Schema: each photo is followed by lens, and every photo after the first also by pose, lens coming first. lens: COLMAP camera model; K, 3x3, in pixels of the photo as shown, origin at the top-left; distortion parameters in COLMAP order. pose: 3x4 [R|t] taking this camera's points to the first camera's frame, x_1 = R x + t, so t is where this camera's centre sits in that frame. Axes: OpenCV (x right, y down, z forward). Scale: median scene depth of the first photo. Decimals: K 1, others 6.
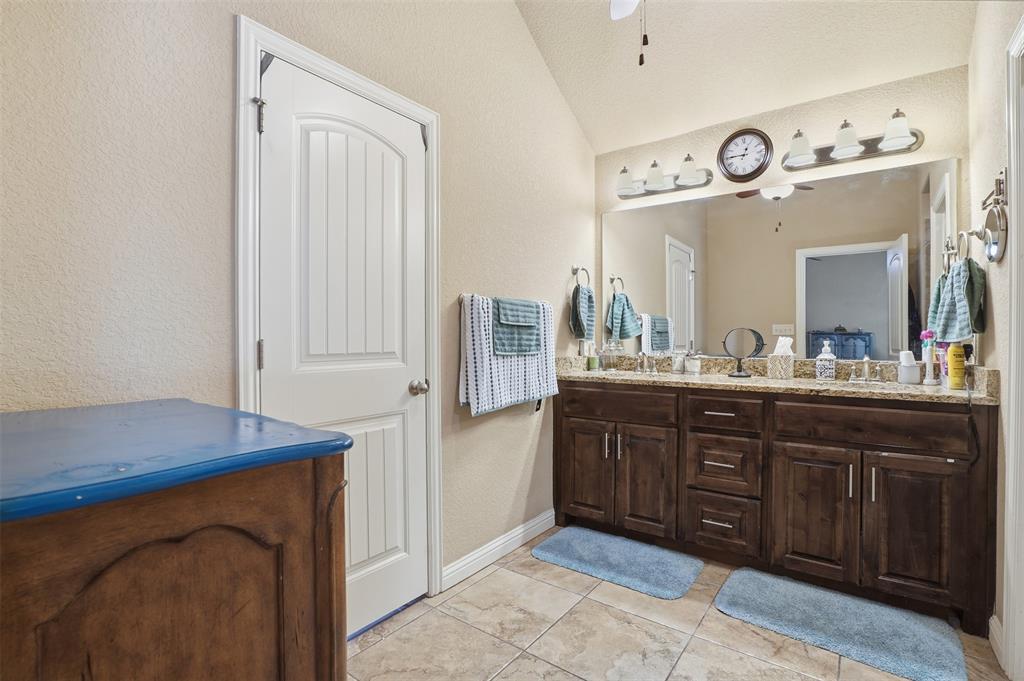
lens RADIAL K [[483.8, 0, 502.7], [0, 483.8, 340.1], [0, 0, 1]] dist [-0.059730, 0.025964]
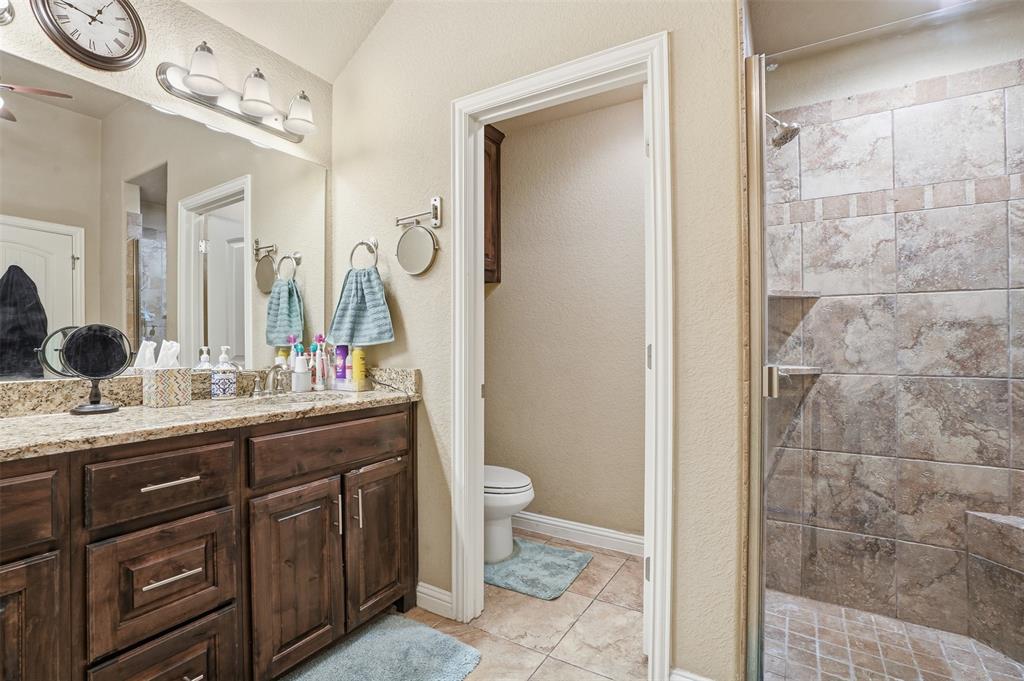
lens RADIAL K [[483.8, 0, 502.7], [0, 483.8, 340.1], [0, 0, 1]] dist [-0.059730, 0.025964]
pose [[-0.089730, 0.006792, 0.995943, -0.099784], [0.010484, 0.999928, -0.005874, 0.001524], [-0.995911, 0.009914, -0.089795, 0.662672]]
